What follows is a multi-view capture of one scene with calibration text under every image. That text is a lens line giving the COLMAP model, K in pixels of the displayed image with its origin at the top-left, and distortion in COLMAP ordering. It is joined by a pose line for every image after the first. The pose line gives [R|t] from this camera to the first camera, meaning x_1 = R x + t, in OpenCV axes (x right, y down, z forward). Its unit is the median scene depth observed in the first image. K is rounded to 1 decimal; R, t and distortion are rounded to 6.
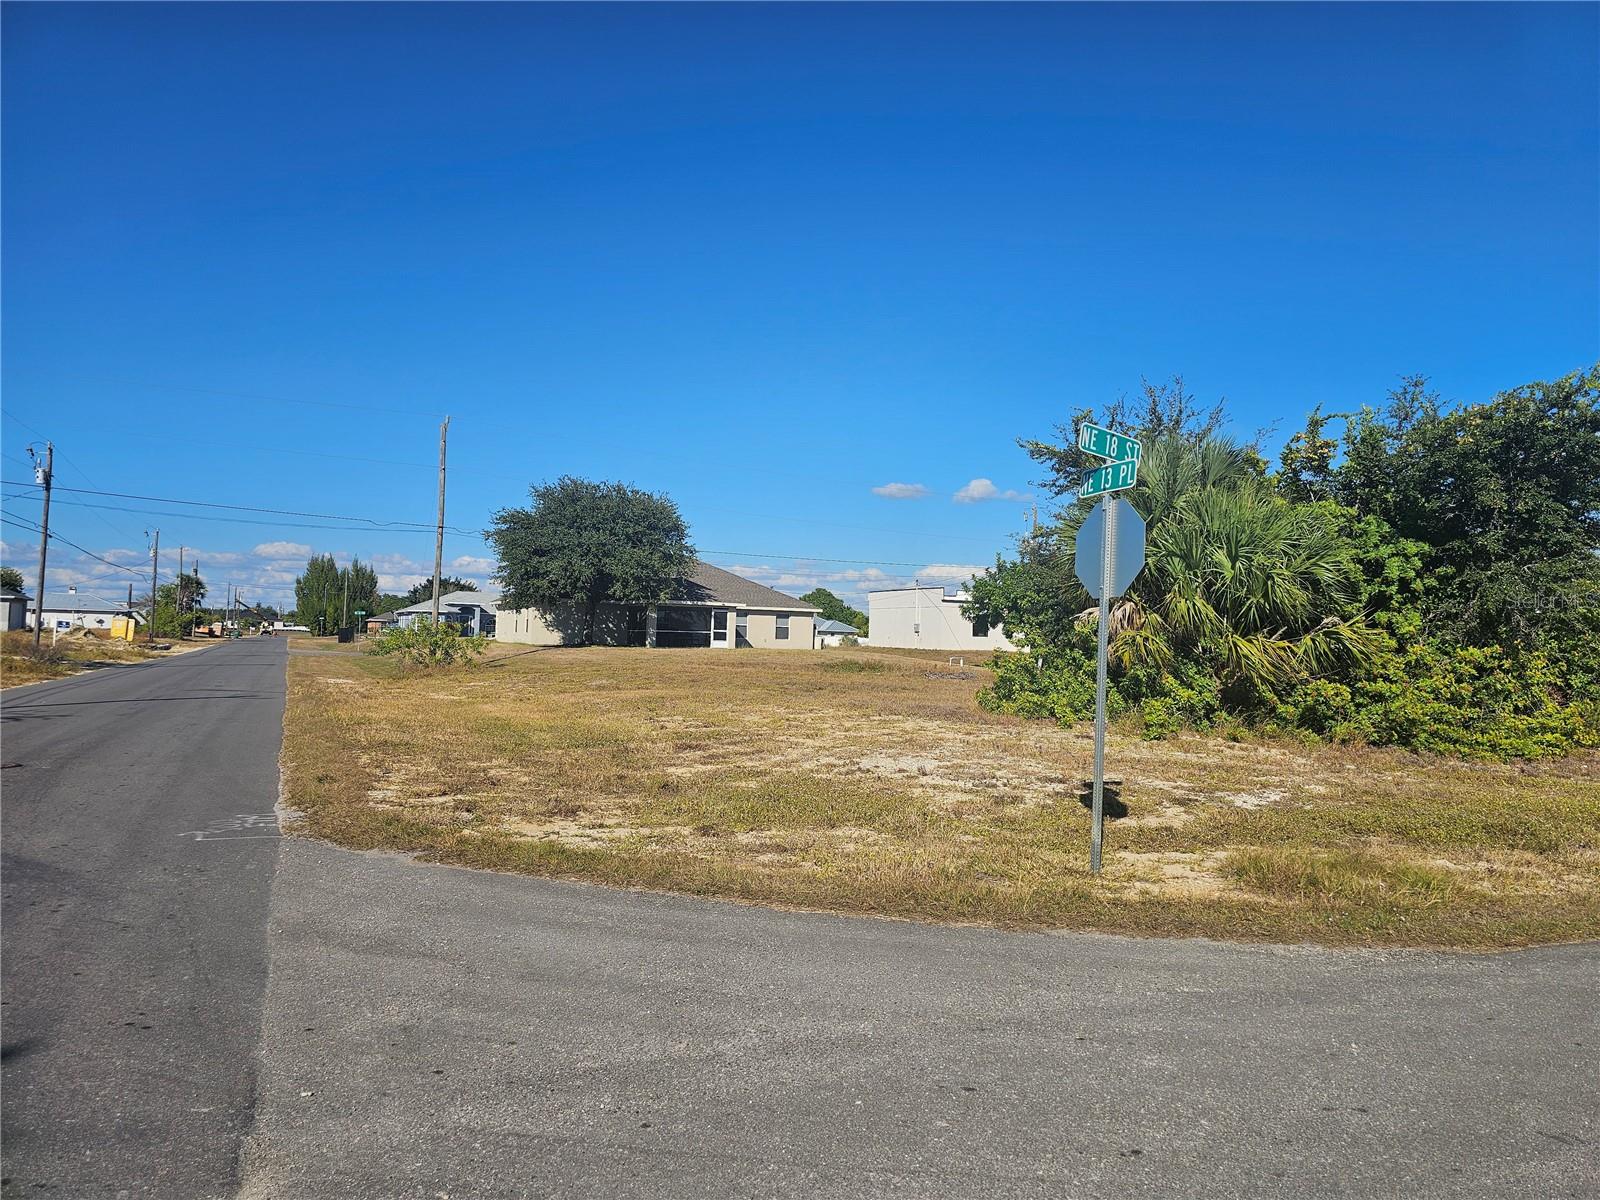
lens RADIAL K [[1053.1, 0, 800.0], [0, 1053.1, 600.0], [0, 0, 1]] dist [0.065684, -0.074684]
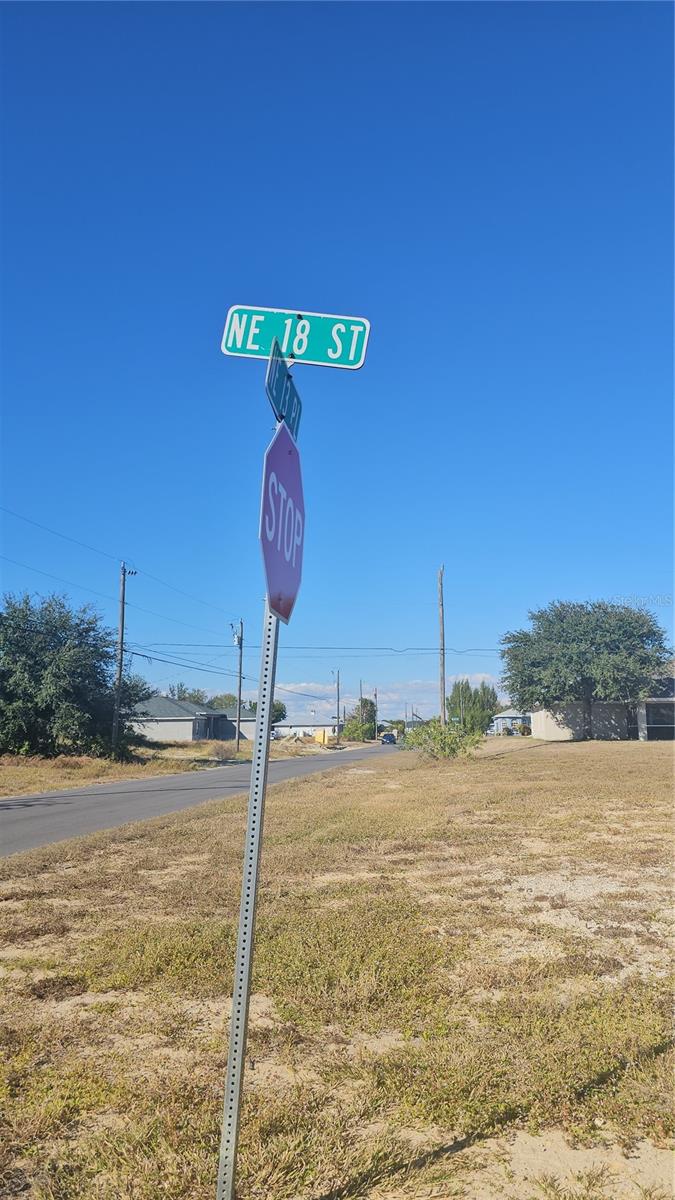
lens RADIAL K [[816.8, 0, 337.5], [0, 816.8, 600.0], [0, 0, 1]] dist [0.039082, 0.000132]
pose [[0.855636, -0.115174, -0.504601, 0.422791], [0.050128, 0.988784, -0.140688, 0.036390], [0.515145, 0.095083, 0.851813, 0.565951]]
